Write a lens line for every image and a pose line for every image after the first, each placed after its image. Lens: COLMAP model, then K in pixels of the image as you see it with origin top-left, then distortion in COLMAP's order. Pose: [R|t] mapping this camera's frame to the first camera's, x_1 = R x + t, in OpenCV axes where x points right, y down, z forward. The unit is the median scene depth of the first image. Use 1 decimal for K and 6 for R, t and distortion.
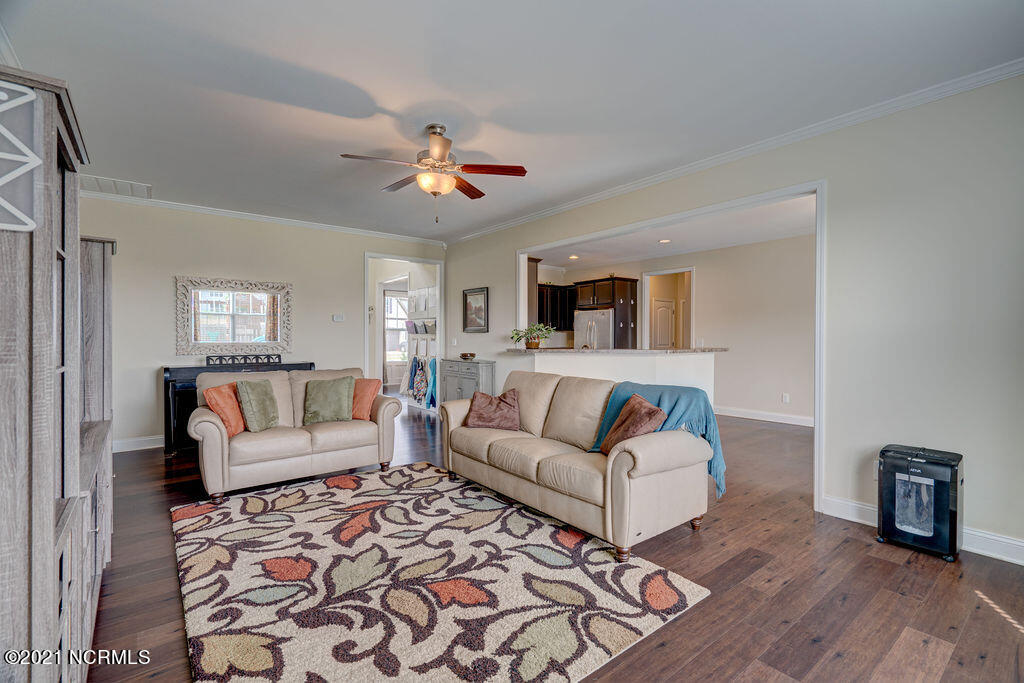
lens RADIAL K [[475.0, 0, 515.4], [0, 475.0, 340.9], [0, 0, 1]] dist [-0.002245, 0.001335]
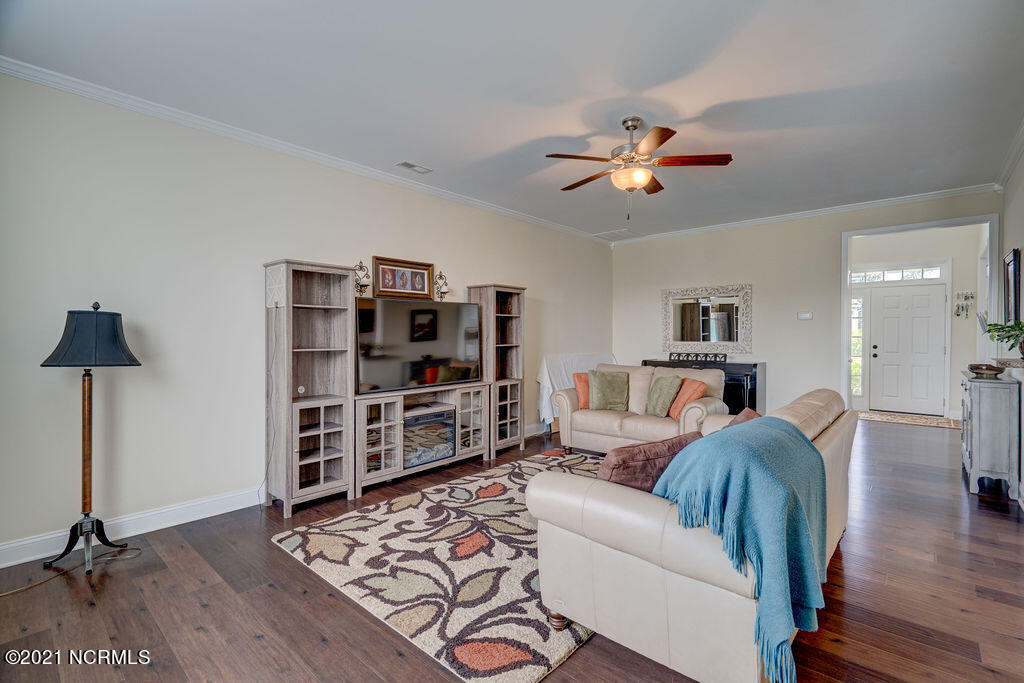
lens RADIAL K [[475.0, 0, 515.6], [0, 475.0, 336.5], [0, 0, 1]] dist [-0.002245, 0.001335]
pose [[0.153230, 0.000602, -0.988190, 1.075128], [-0.011887, 0.999929, -0.001234, -0.007576], [0.988119, 0.011936, 0.153226, 0.888745]]
